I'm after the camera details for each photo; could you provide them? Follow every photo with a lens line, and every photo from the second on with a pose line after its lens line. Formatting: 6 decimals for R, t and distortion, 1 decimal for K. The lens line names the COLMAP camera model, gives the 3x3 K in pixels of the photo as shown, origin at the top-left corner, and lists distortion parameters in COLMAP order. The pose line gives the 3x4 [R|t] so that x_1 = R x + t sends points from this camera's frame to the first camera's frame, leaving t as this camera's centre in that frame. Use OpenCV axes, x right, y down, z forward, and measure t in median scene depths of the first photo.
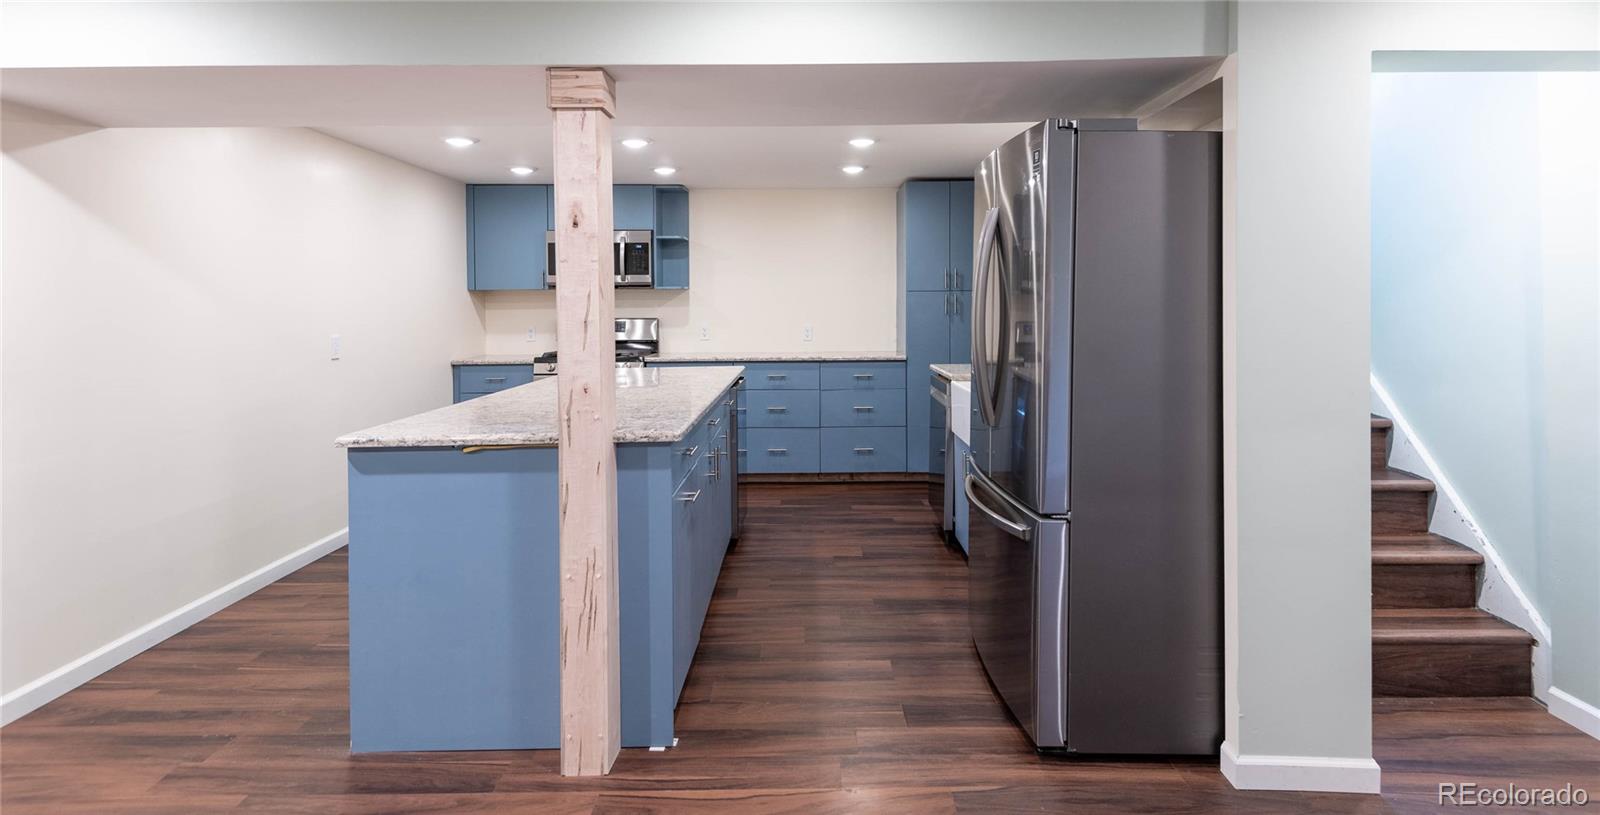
lens RADIAL K [[783.8, 0, 788.3], [0, 783.8, 312.2], [0, 0, 1]] dist [0.006441, -0.008187]
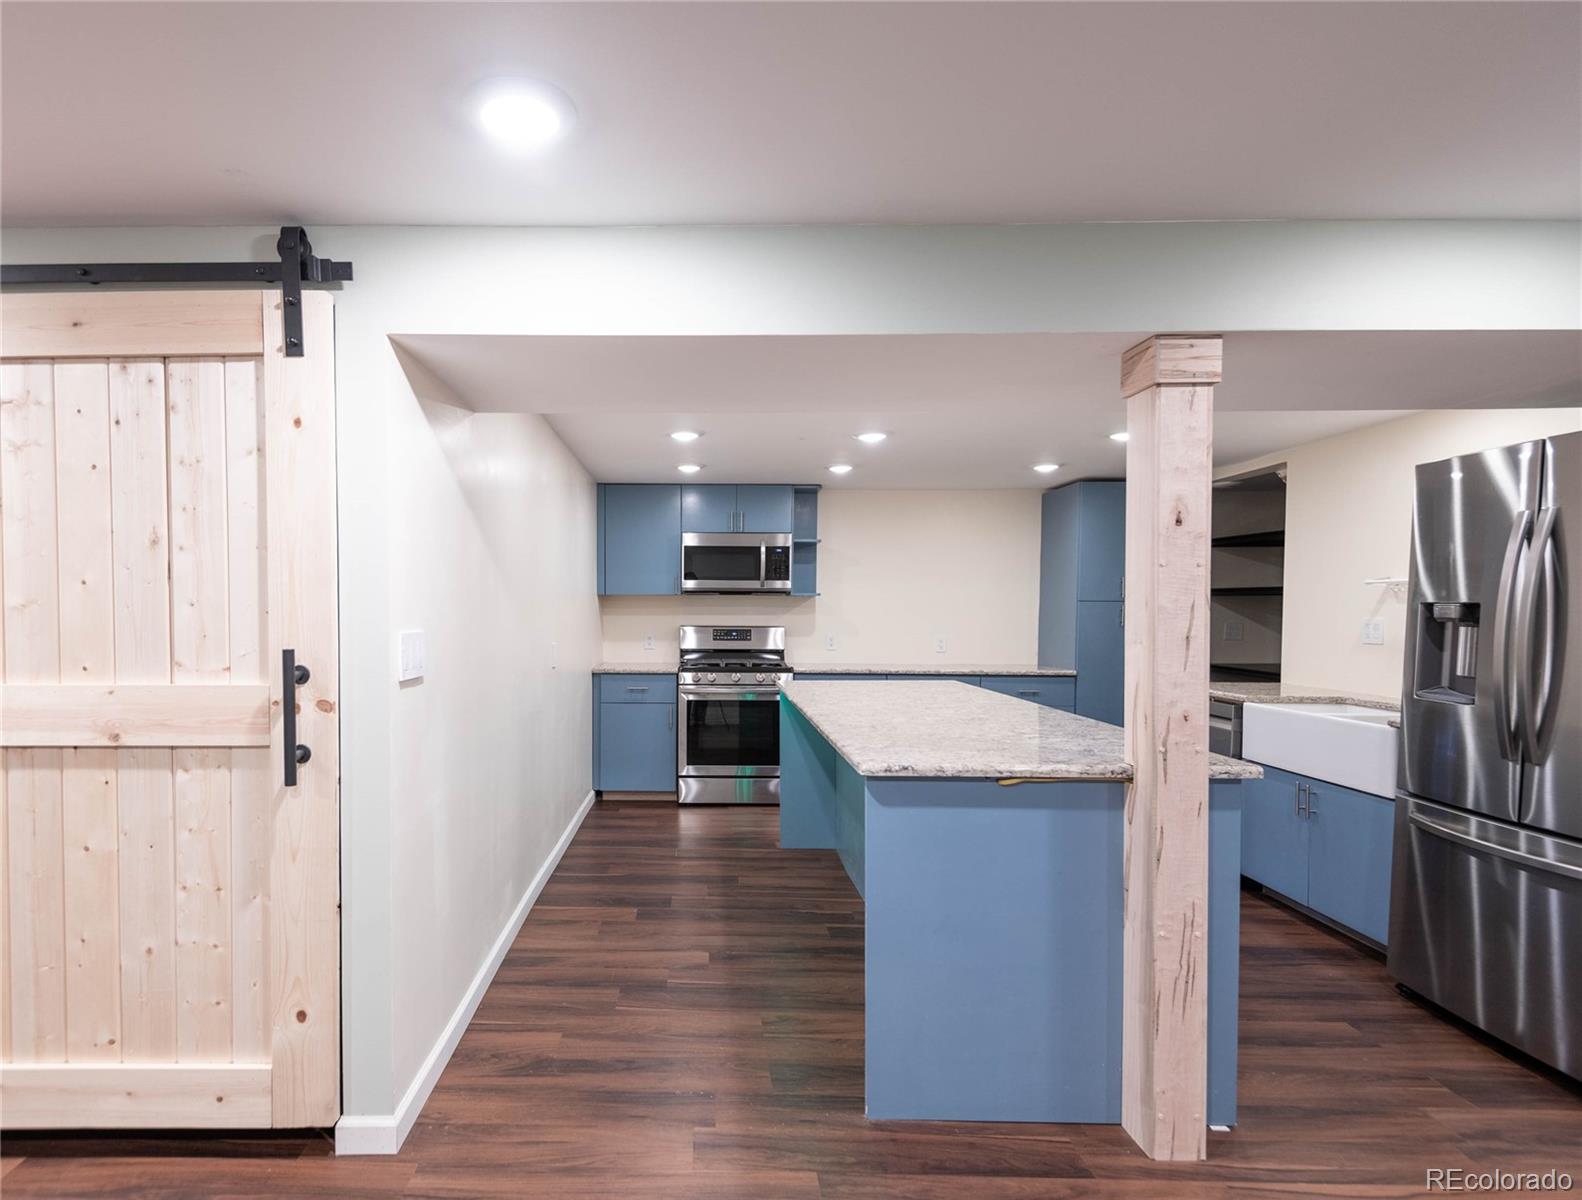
lens RADIAL K [[792.5, 0, 672.8], [0, 792.5, 645.4], [0, 0, 1]] dist [0.018407, -0.008521]
pose [[0.999257, 0.013223, -0.036193, -0.759330], [-0.011983, 0.999341, 0.034256, -0.002091], [0.036622, -0.033797, 0.998758, 0.111076]]
